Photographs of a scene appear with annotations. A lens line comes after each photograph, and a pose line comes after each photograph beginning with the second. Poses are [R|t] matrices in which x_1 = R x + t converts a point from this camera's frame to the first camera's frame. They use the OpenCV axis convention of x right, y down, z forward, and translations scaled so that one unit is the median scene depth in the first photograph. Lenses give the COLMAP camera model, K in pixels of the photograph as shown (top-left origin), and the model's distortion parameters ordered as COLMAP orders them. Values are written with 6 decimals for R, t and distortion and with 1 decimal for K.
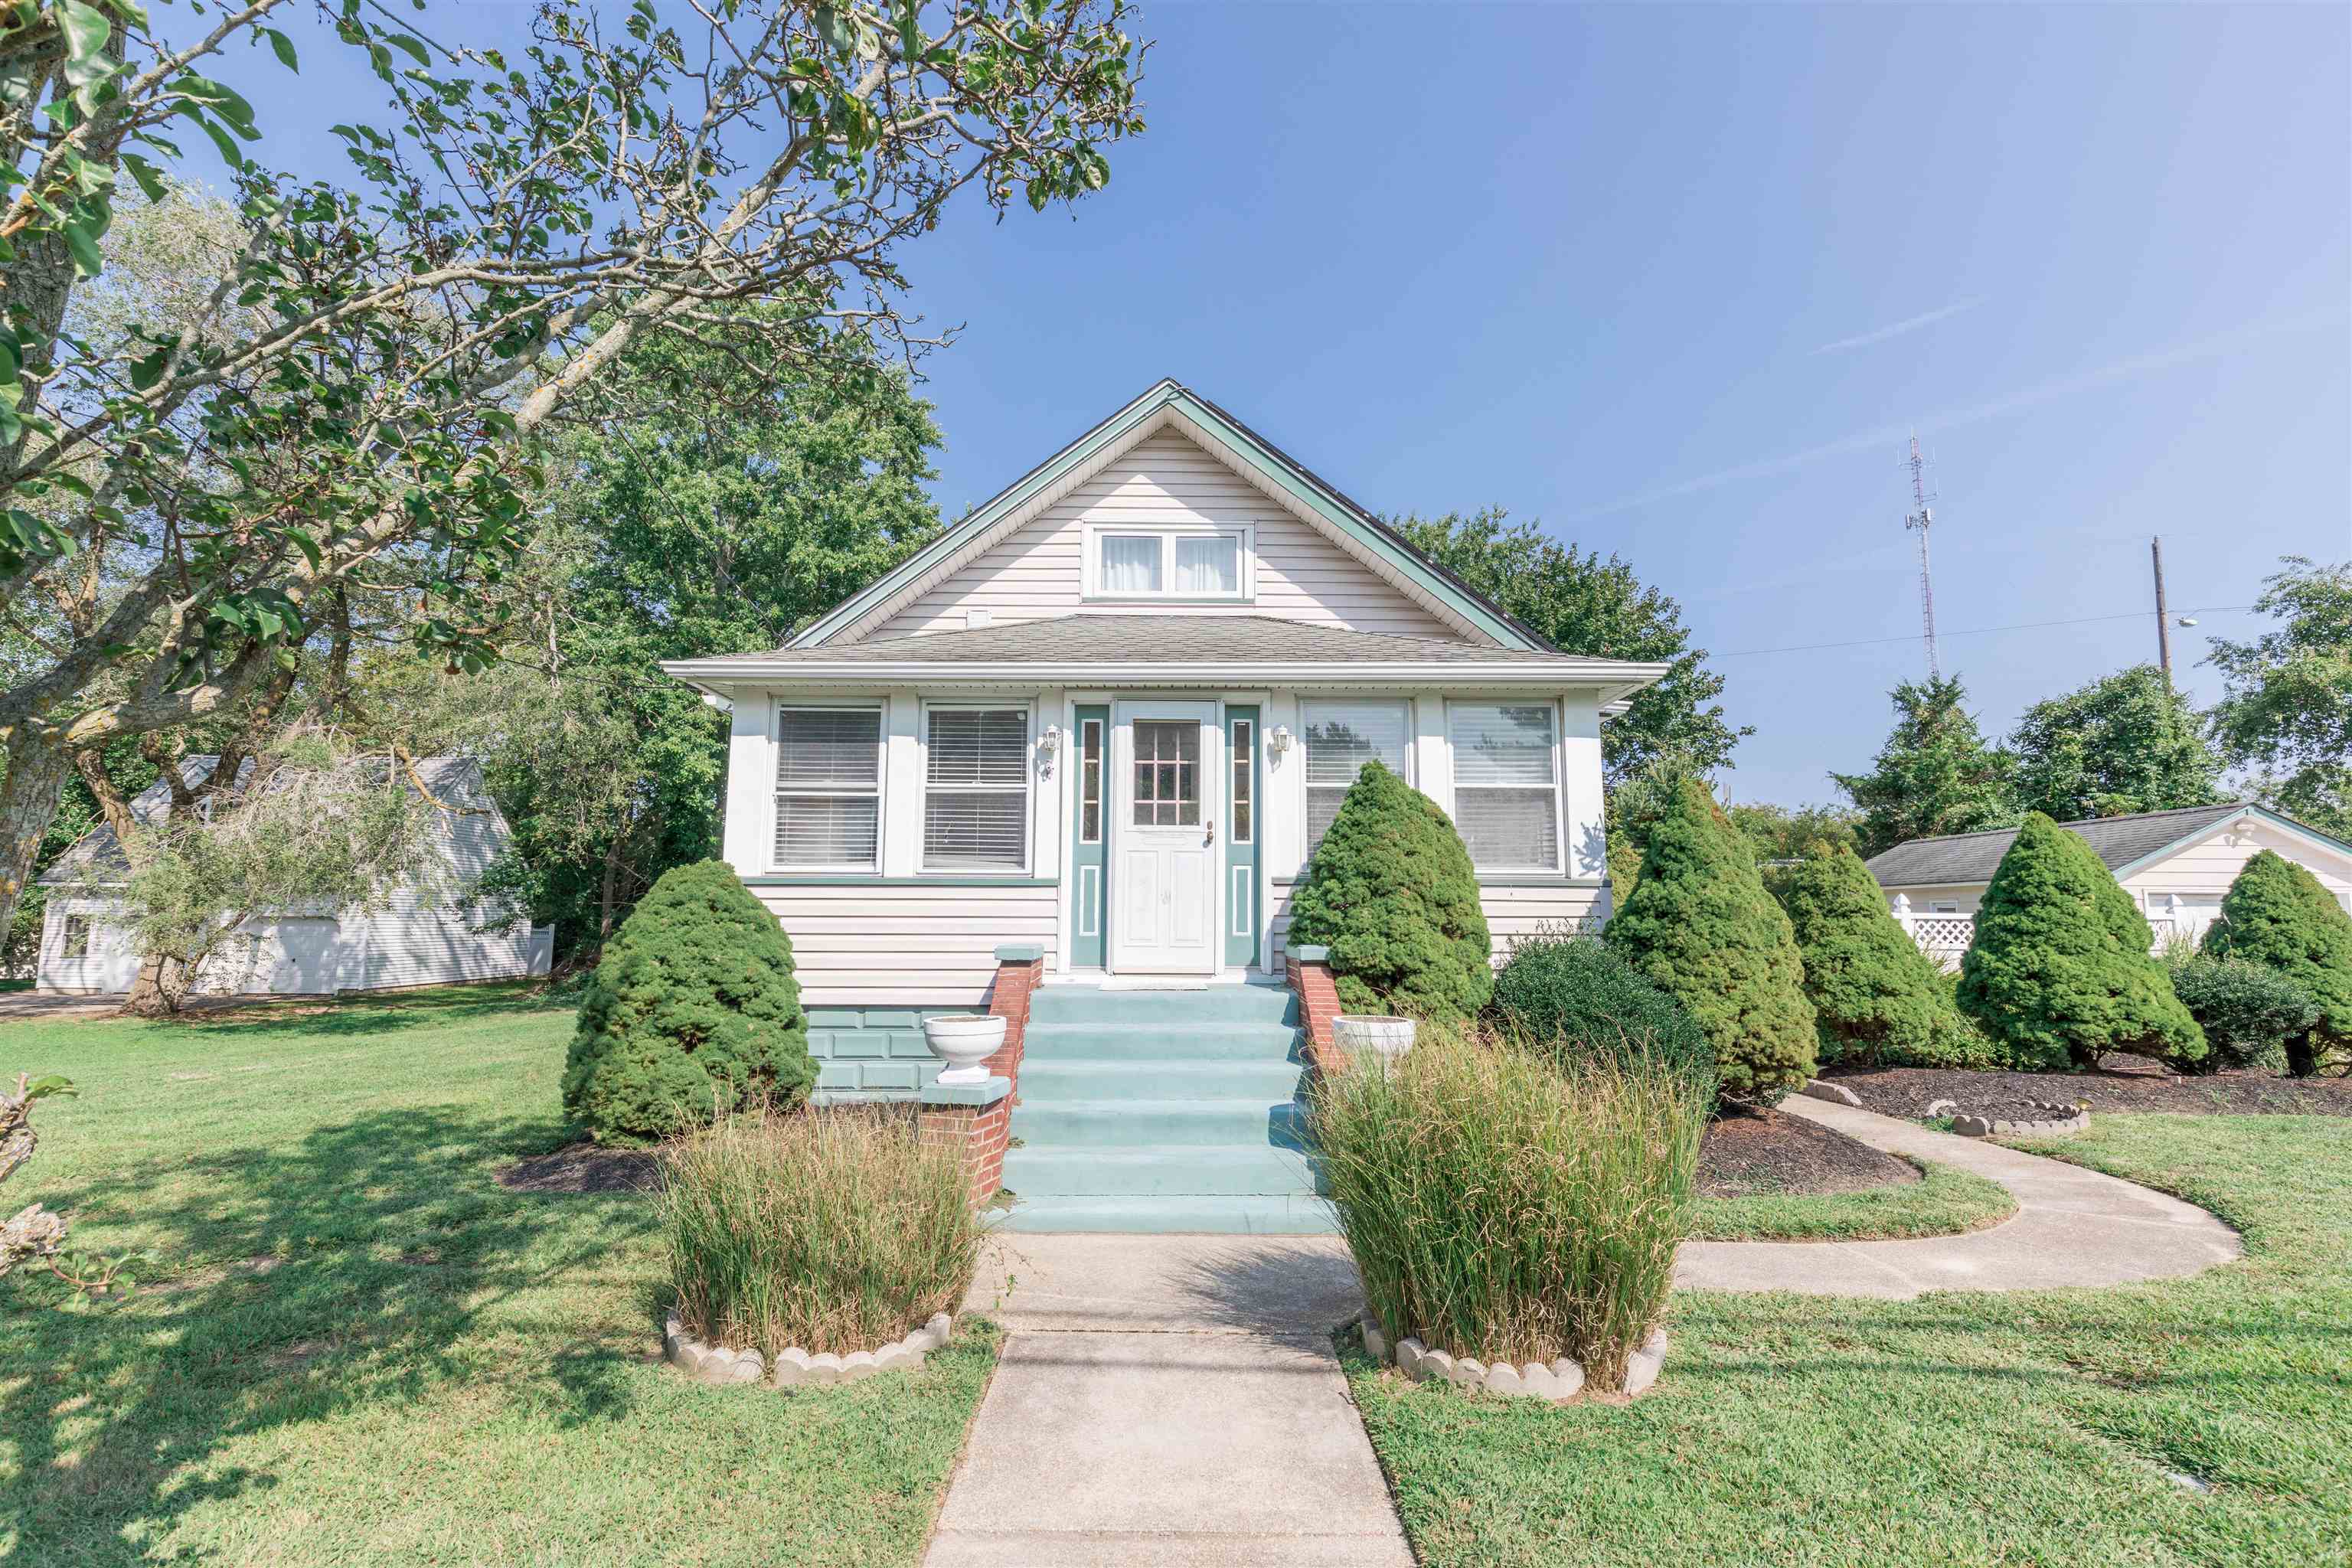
lens RADIAL K [[1074.4, 0, 1176.0], [0, 1074.4, 784.0], [0, 0, 1]] dist [0.001906, 0.000149]
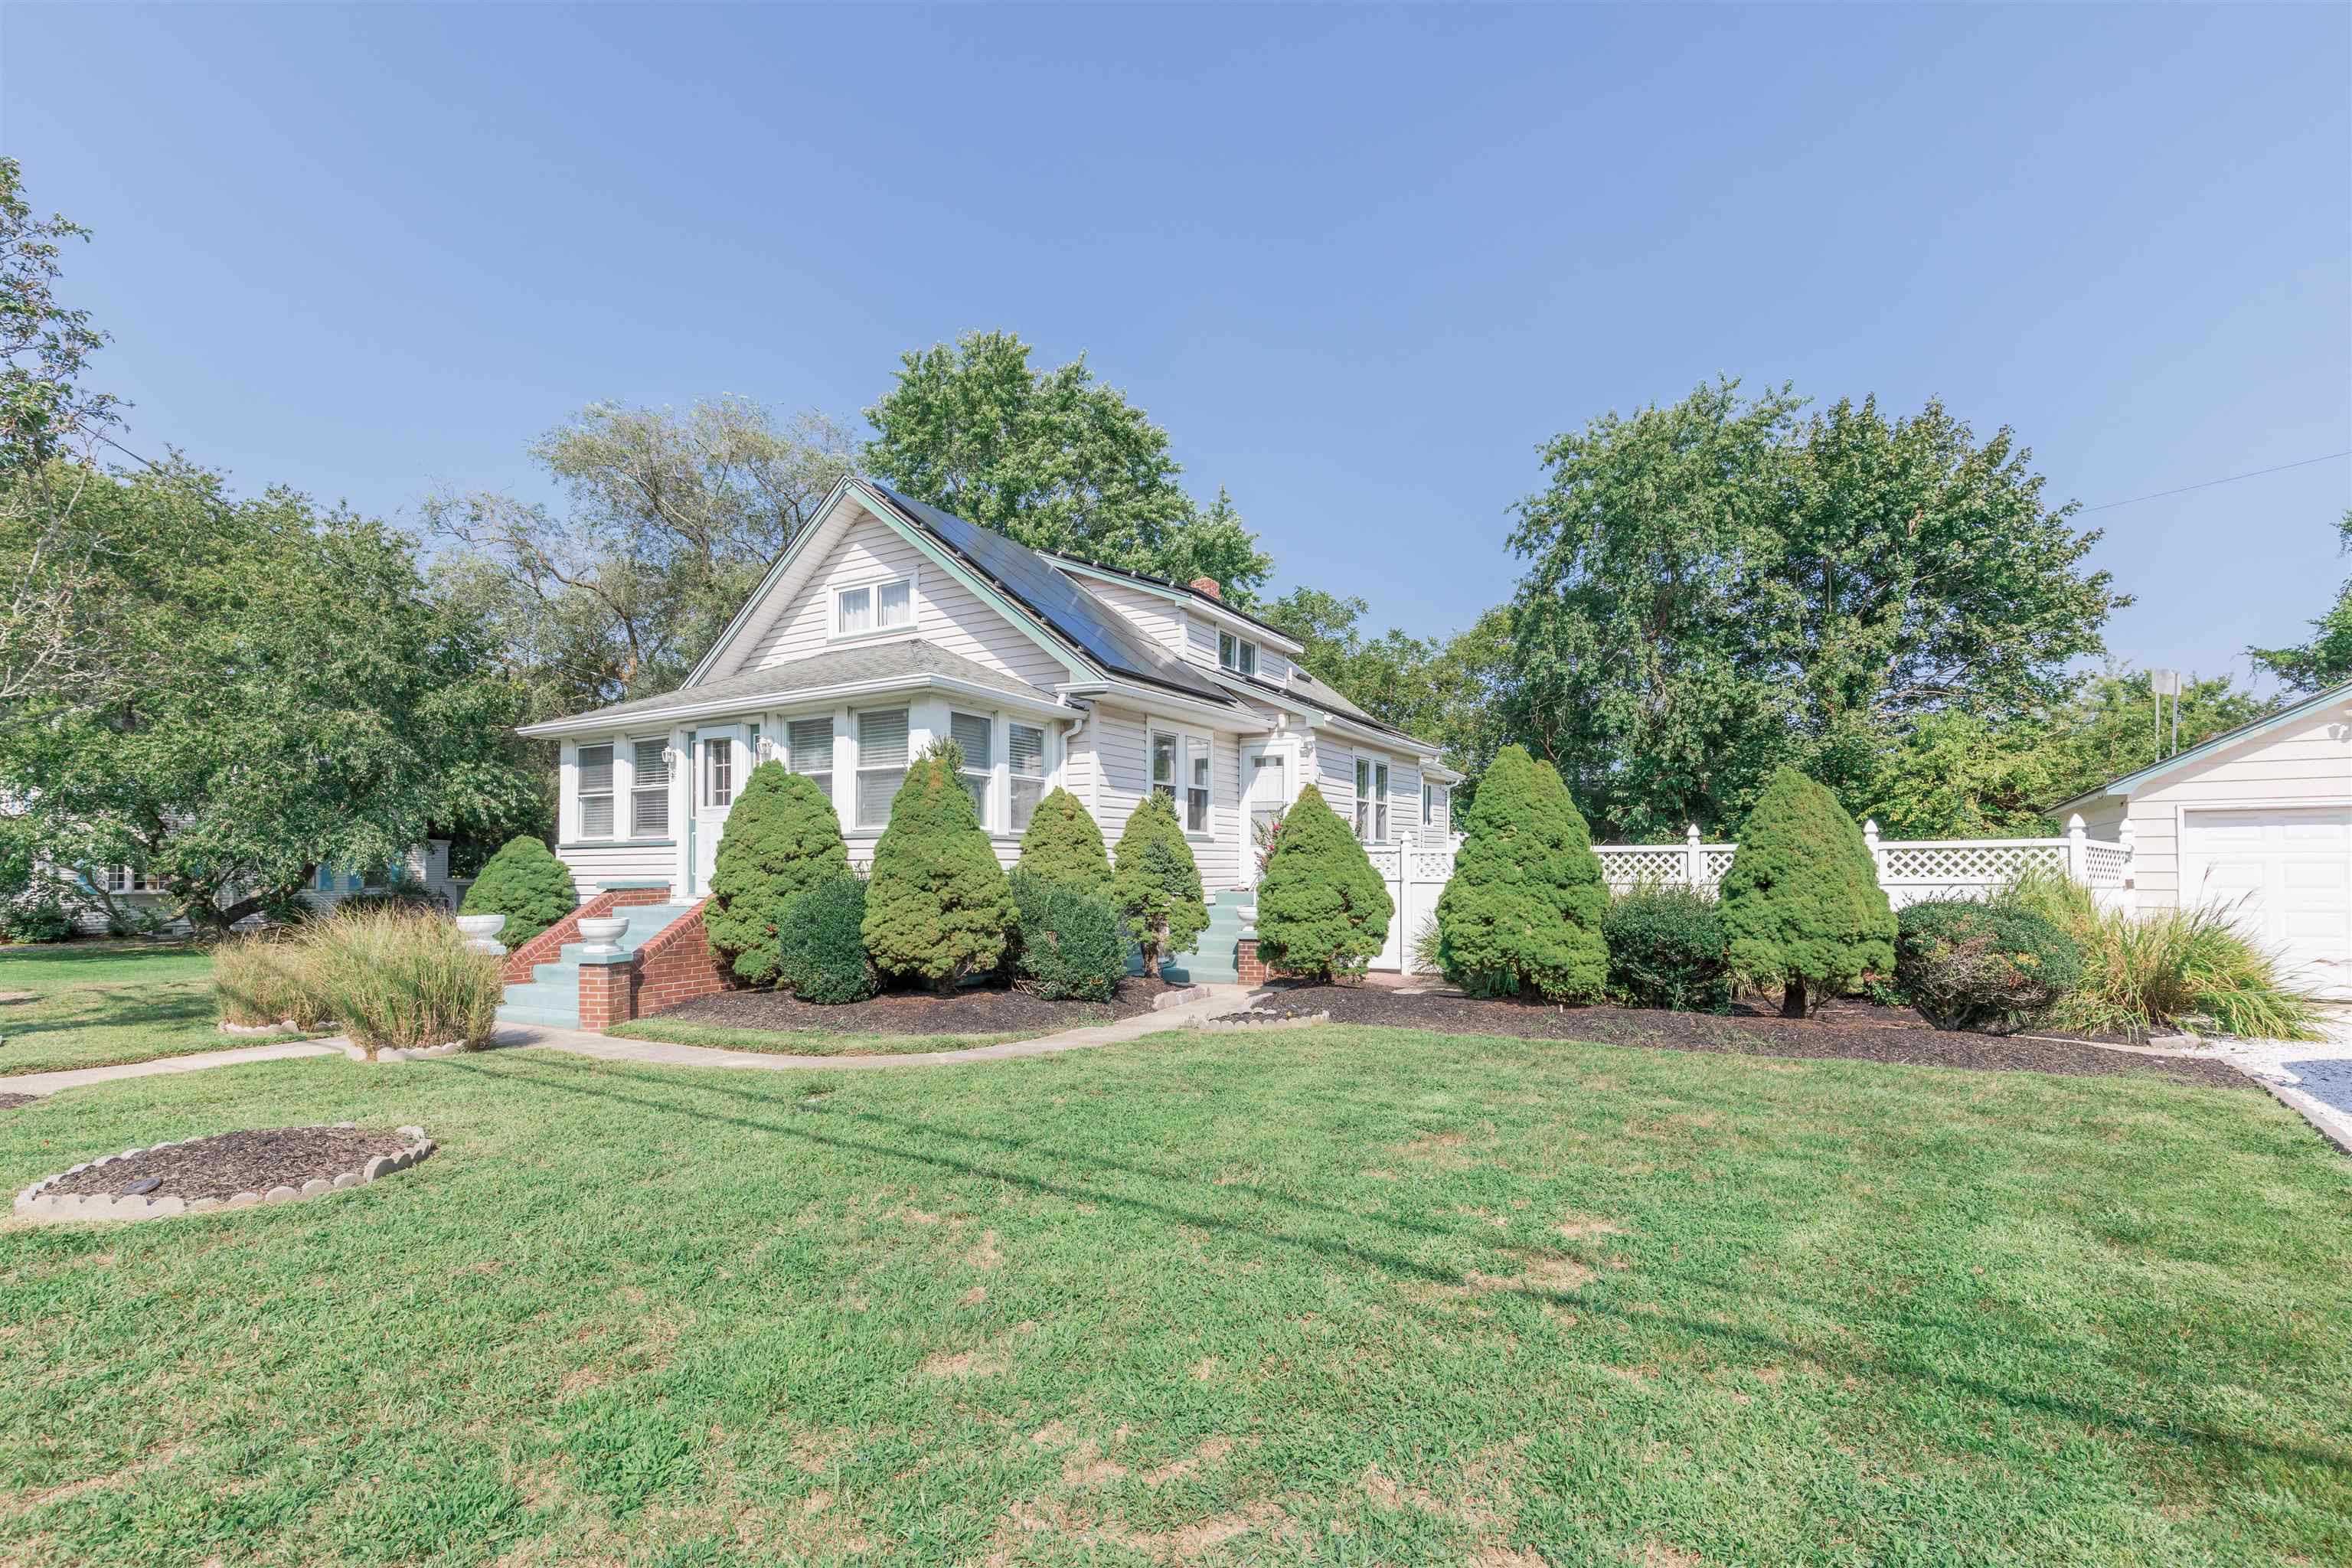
lens RADIAL K [[1095.6, 0, 1183.7], [0, 1095.6, 842.6], [0, 0, 1]] dist [-0.002701, -0.000794]
pose [[0.859275, -0.022982, -0.510998, 1.382418], [0.077532, 0.993300, 0.085702, 0.007126], [0.505604, -0.113260, 0.855299, -0.044000]]
